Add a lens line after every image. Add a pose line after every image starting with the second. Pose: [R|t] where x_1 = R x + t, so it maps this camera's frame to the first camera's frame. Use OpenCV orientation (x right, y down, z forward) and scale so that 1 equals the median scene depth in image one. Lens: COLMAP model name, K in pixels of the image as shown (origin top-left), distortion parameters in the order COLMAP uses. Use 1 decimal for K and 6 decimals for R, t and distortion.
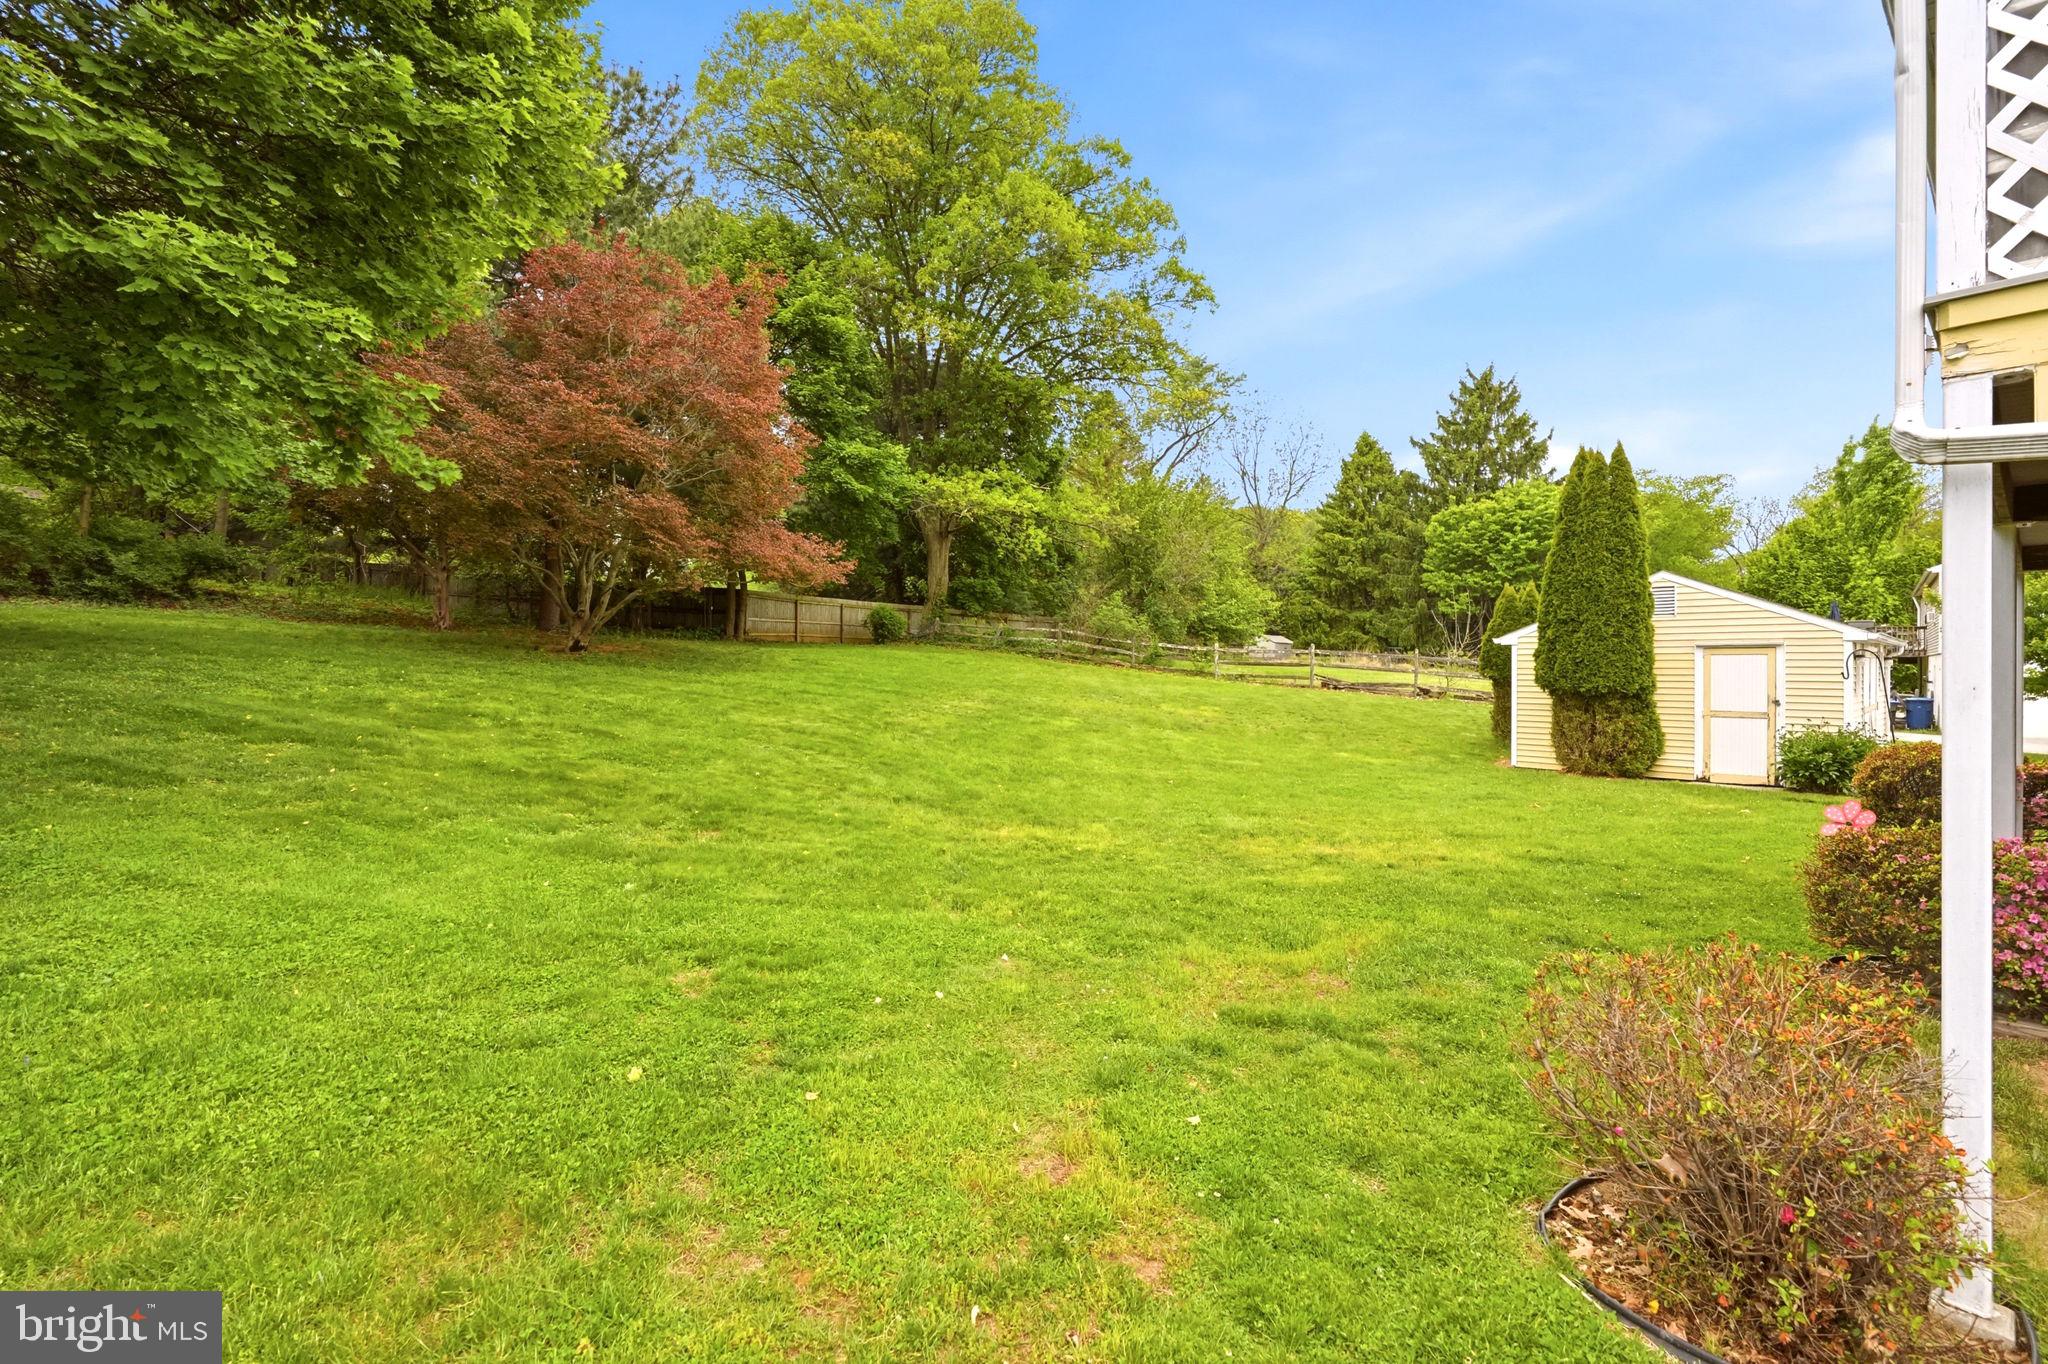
lens RADIAL K [[943.2, 0, 1020.6], [0, 943.2, 668.0], [0, 0, 1]] dist [0.000117, 0.000385]
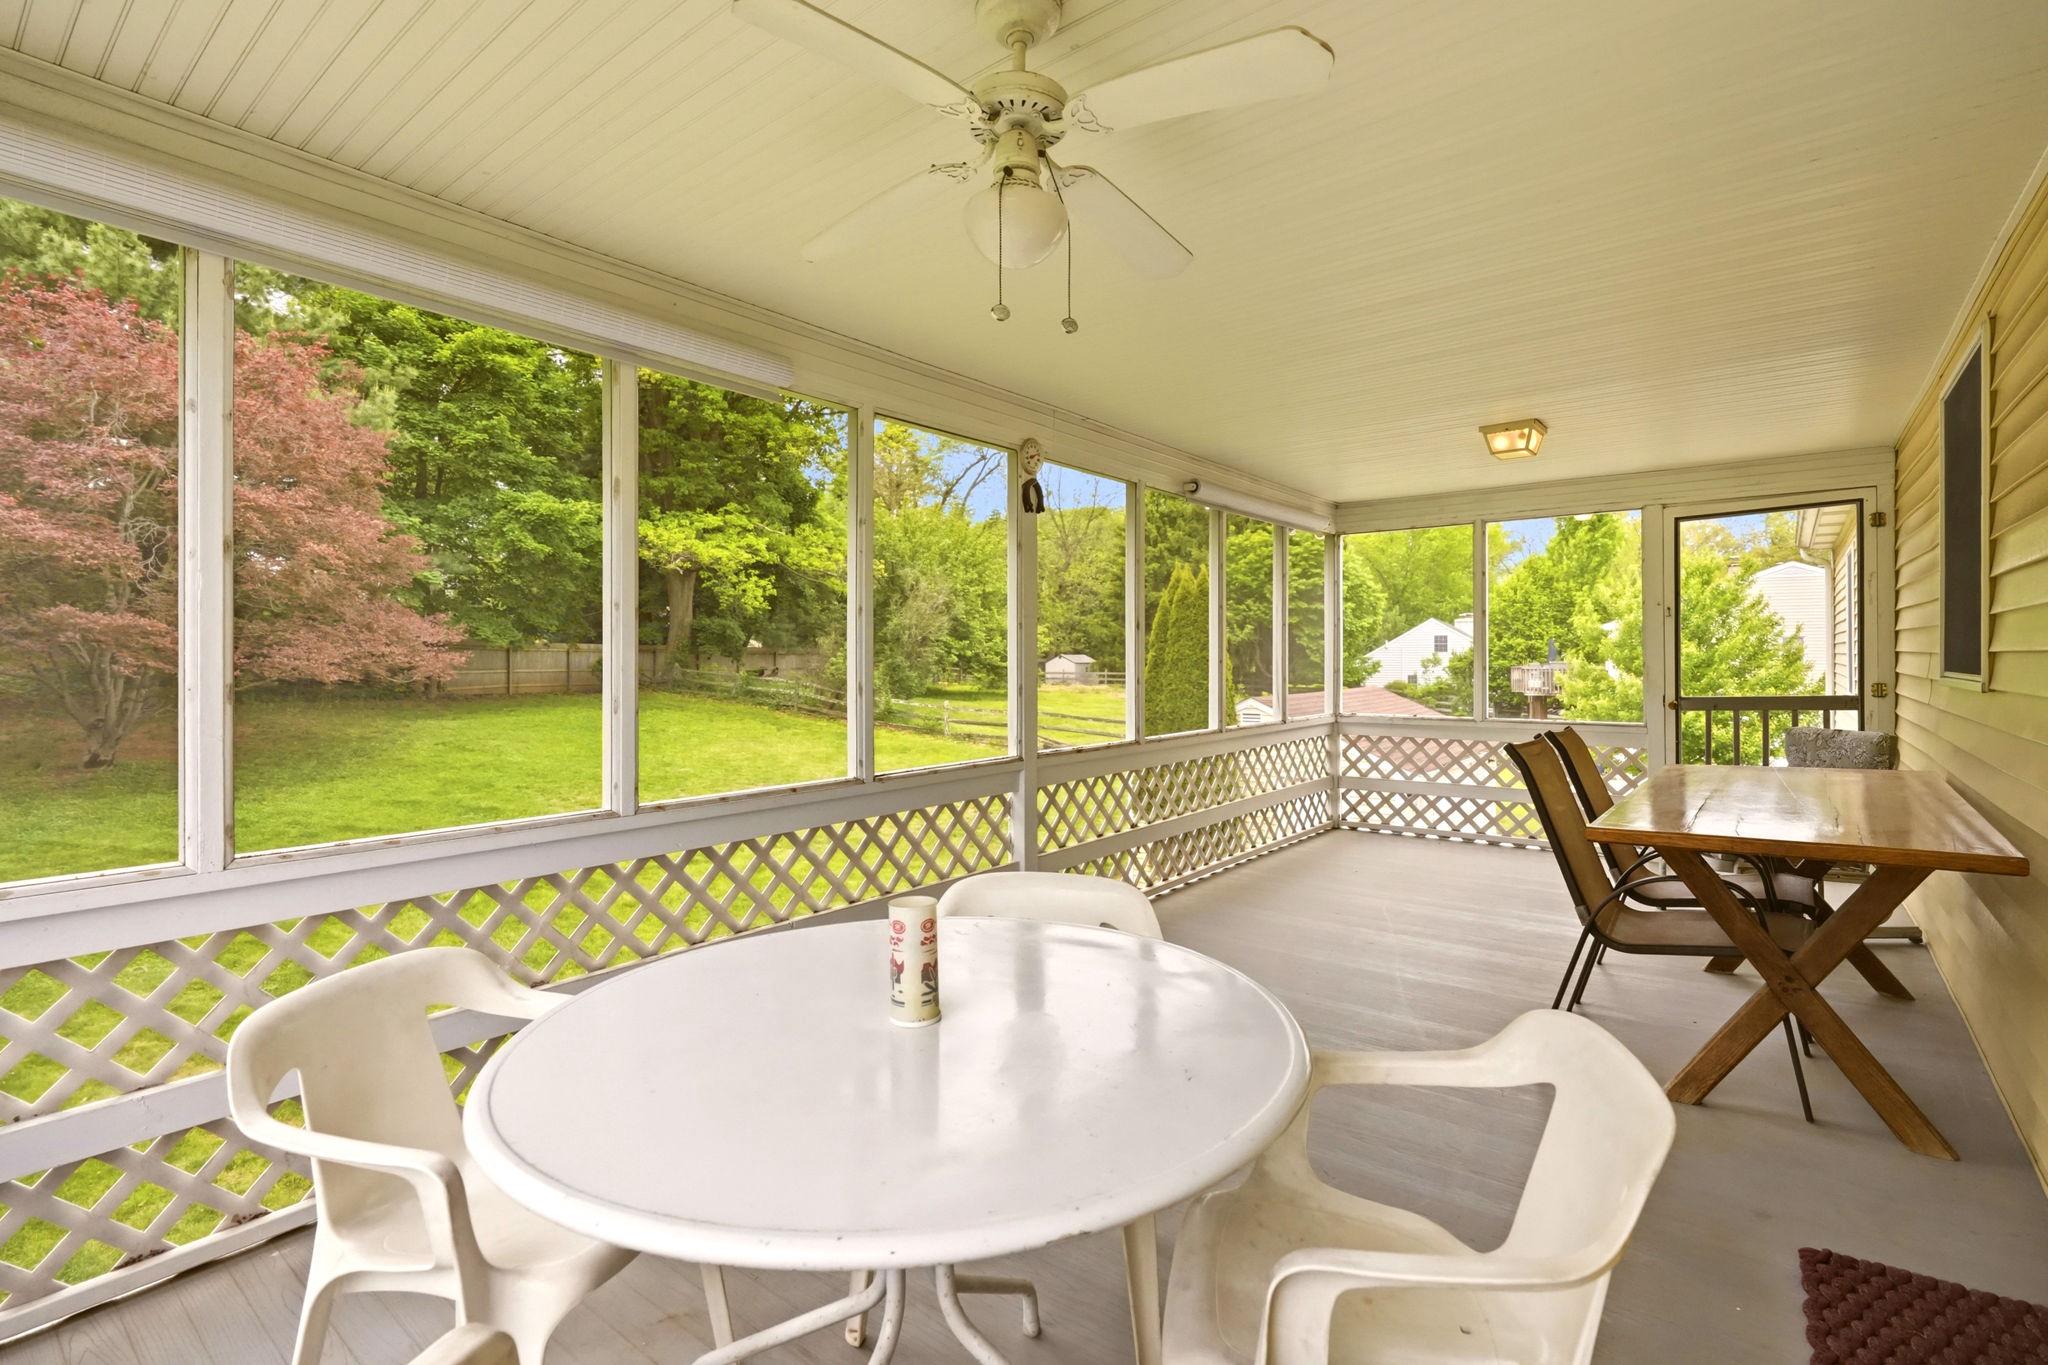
lens RADIAL K [[943.2, 0, 1020.6], [0, 943.2, 668.5], [0, 0, 1]] dist [0.000117, 0.000385]
pose [[0.988774, -0.002069, 0.149403, 0.131290], [0.000798, 0.999963, 0.008571, -0.065354], [-0.149415, -0.008355, 0.988739, 0.020135]]
